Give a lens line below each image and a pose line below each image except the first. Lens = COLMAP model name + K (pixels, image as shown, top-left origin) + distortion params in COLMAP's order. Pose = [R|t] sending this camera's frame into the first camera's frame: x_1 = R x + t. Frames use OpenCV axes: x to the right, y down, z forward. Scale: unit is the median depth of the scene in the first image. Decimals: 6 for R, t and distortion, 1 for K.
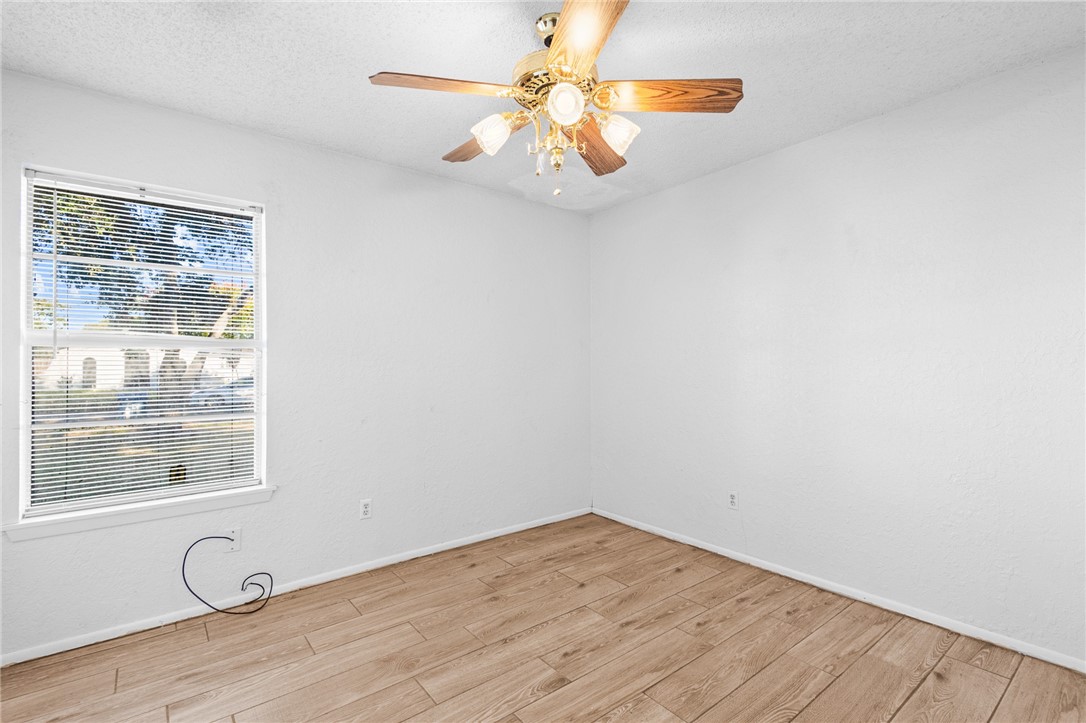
lens RADIAL K [[509.7, 0, 540.9], [0, 509.7, 362.7], [0, 0, 1]] dist [0.025864, -0.011277]
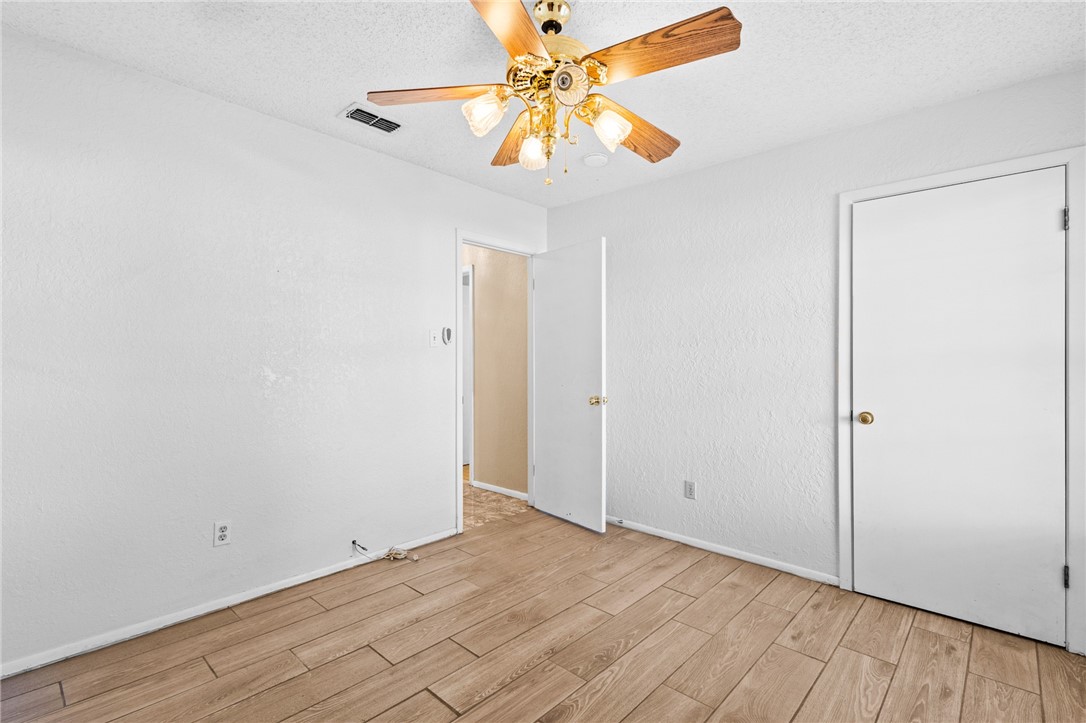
lens RADIAL K [[509.7, 0, 540.9], [0, 509.7, 362.7], [0, 0, 1]] dist [0.025864, -0.011277]
pose [[-0.988513, 0.002233, -0.151119, 0.195126], [0.002370, 0.999997, -0.000730, 0.012999], [0.151117, -0.001080, -0.988515, 1.966752]]
